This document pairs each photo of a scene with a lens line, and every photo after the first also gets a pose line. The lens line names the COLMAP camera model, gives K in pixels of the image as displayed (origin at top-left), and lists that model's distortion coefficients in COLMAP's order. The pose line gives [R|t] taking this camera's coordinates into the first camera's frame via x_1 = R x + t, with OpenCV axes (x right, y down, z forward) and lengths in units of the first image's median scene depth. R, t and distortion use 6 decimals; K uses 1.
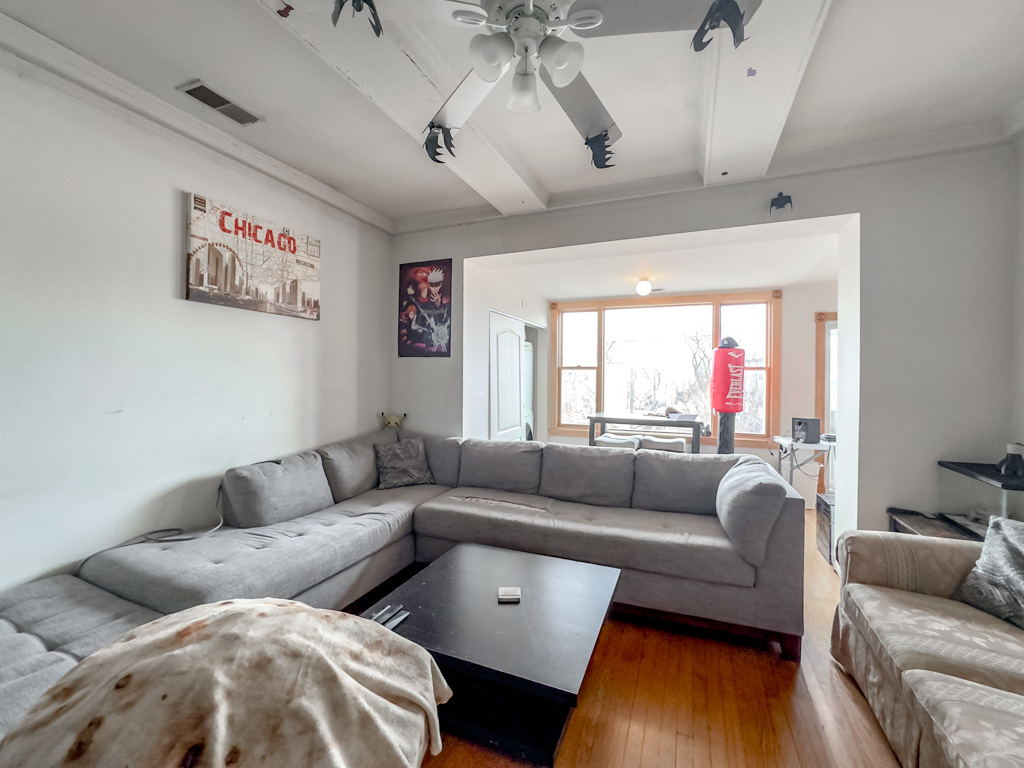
lens RADIAL K [[422.1, 0, 507.6], [0, 422.1, 385.1], [0, 0, 1]] dist [-0.001492, -0.000135]
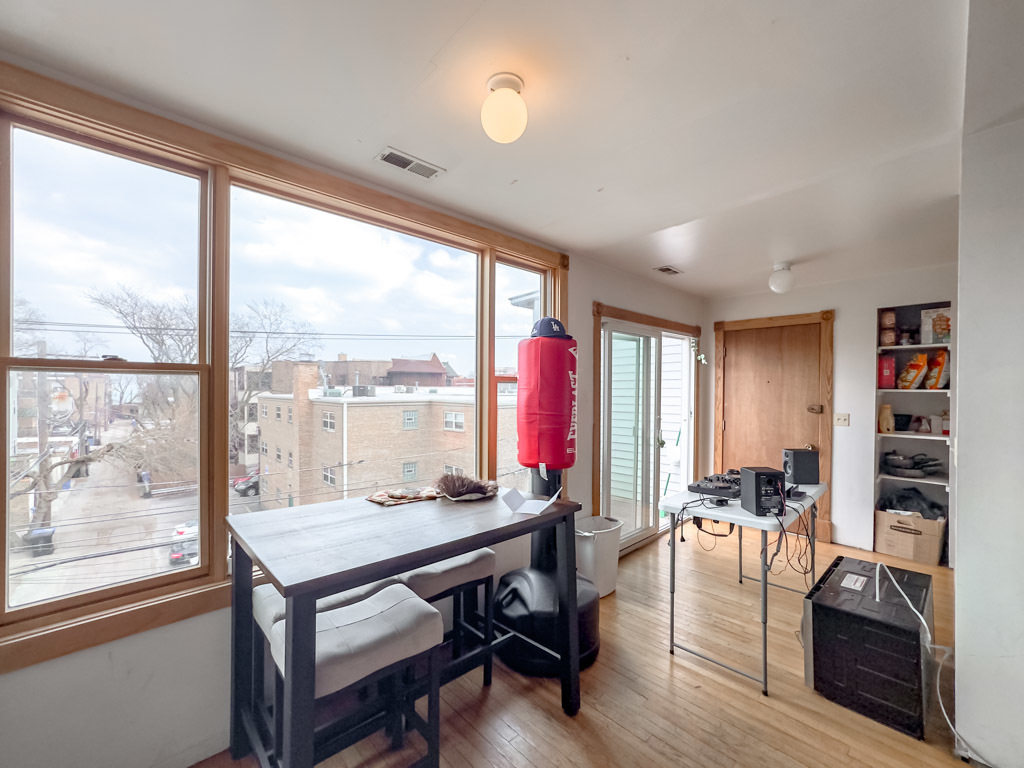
lens RADIAL K [[422.1, 0, 507.6], [0, 422.1, 385.1], [0, 0, 1]] dist [-0.001492, -0.000135]
pose [[0.419049, 0.004323, 0.907953, 0.031389], [0.016176, 0.999794, -0.012225, -0.020954], [-0.907819, 0.019810, 0.418893, 0.680494]]
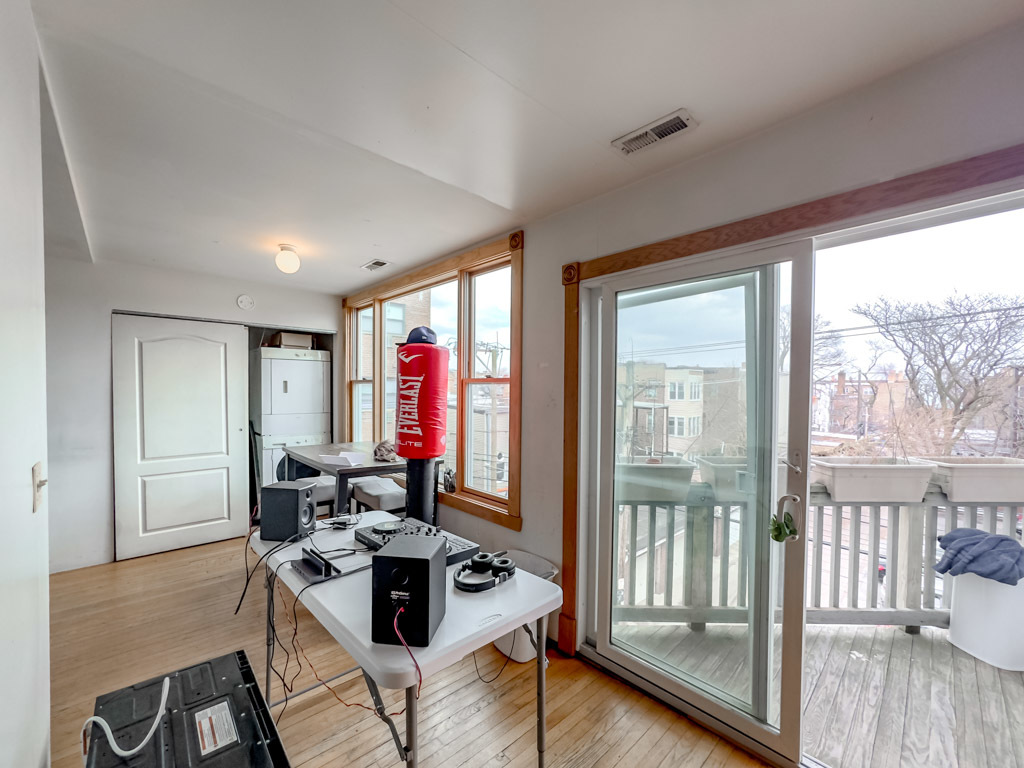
lens RADIAL K [[422.1, 0, 507.6], [0, 422.1, 385.1], [0, 0, 1]] dist [-0.001492, -0.000135]
pose [[0.915754, -0.007574, -0.401669, 0.703498], [-0.006024, 0.999451, -0.032579, -0.014340], [0.401695, 0.032254, 0.915205, 0.433603]]
